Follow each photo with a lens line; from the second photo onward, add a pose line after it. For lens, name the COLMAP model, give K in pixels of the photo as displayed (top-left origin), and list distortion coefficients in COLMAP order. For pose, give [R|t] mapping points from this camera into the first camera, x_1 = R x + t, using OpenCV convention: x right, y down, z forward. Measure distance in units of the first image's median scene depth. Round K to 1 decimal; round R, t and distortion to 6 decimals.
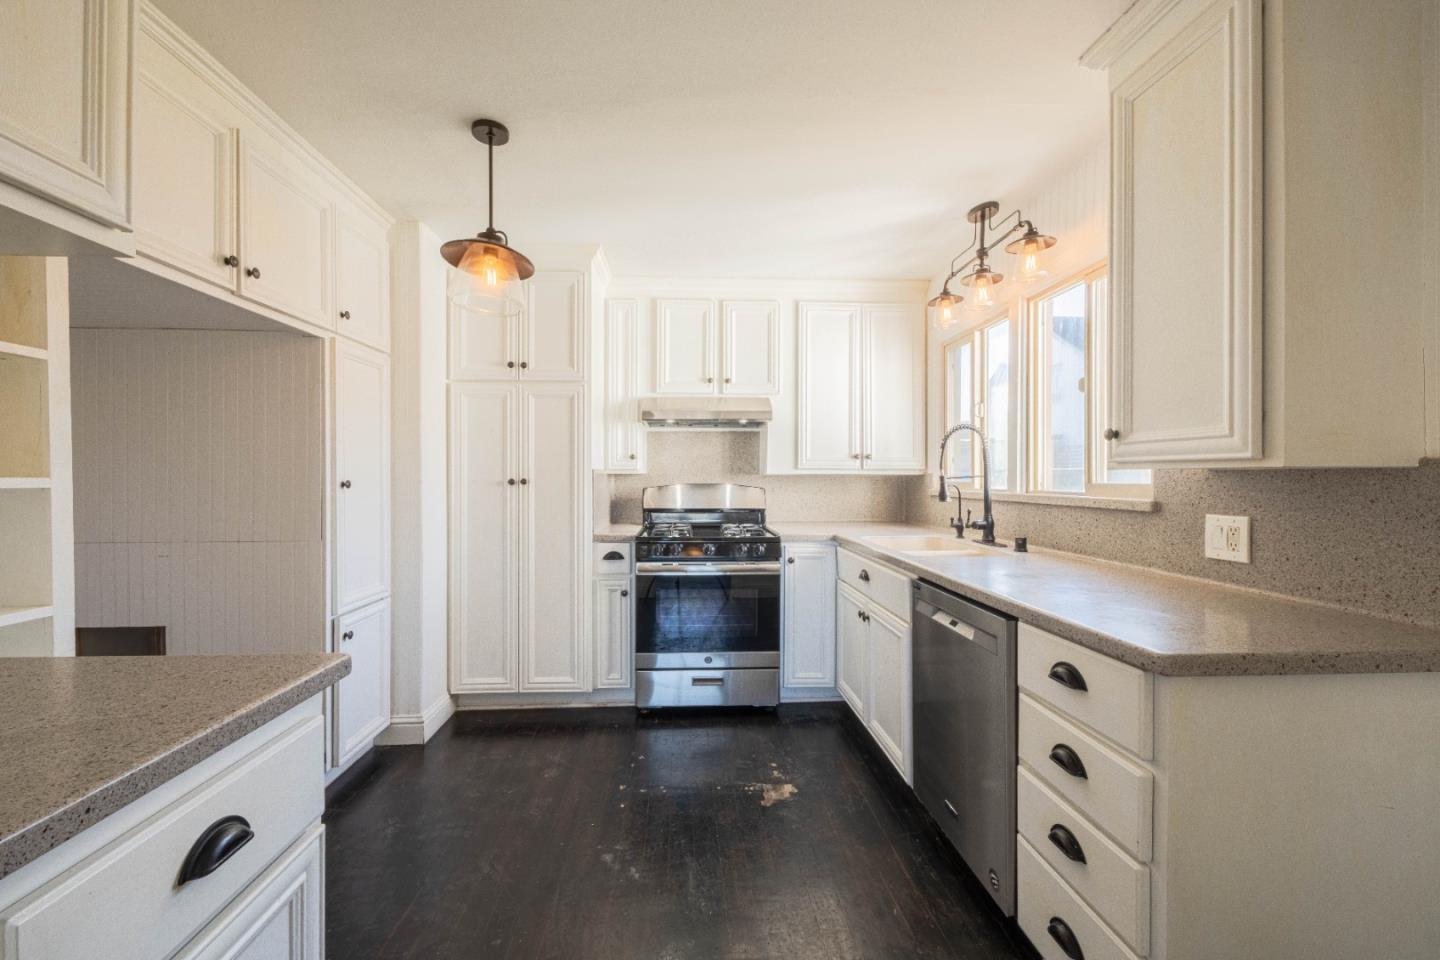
lens RADIAL K [[622.6, 0, 699.8], [0, 622.6, 477.5], [0, 0, 1]] dist [0.010381, 0.000132]
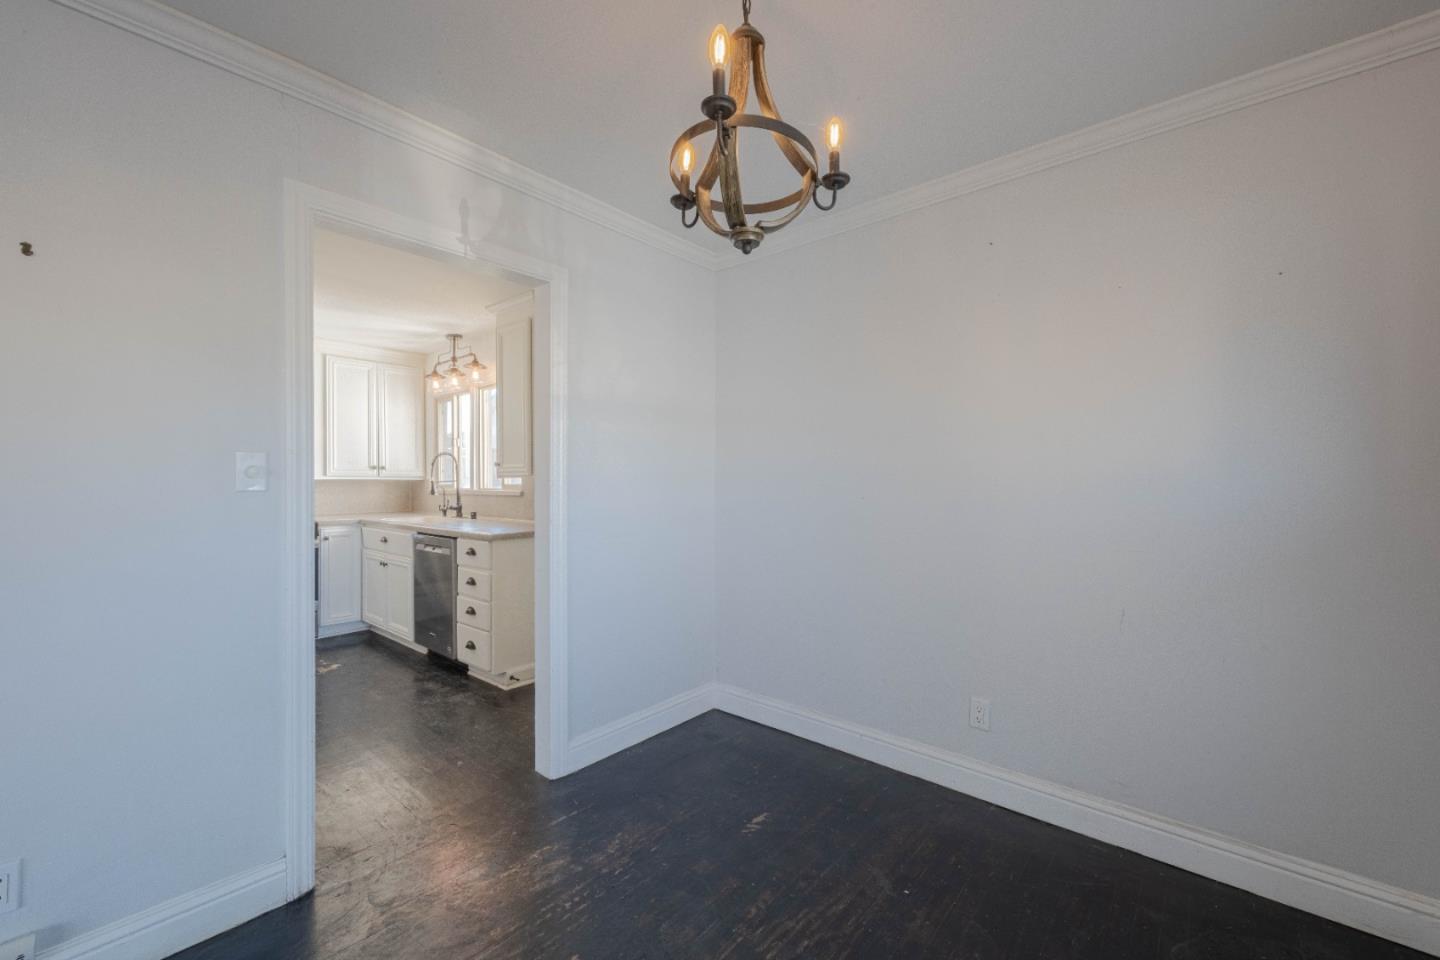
lens RADIAL K [[573.8, 0, 721.5], [0, 573.8, 485.9], [0, 0, 1]] dist [0.005892, -0.000245]
pose [[0.688687, -0.006992, 0.725025, -0.229618], [0.002345, 0.999970, 0.007416, 0.001775], [-0.725055, -0.003408, 0.688682, -0.720811]]
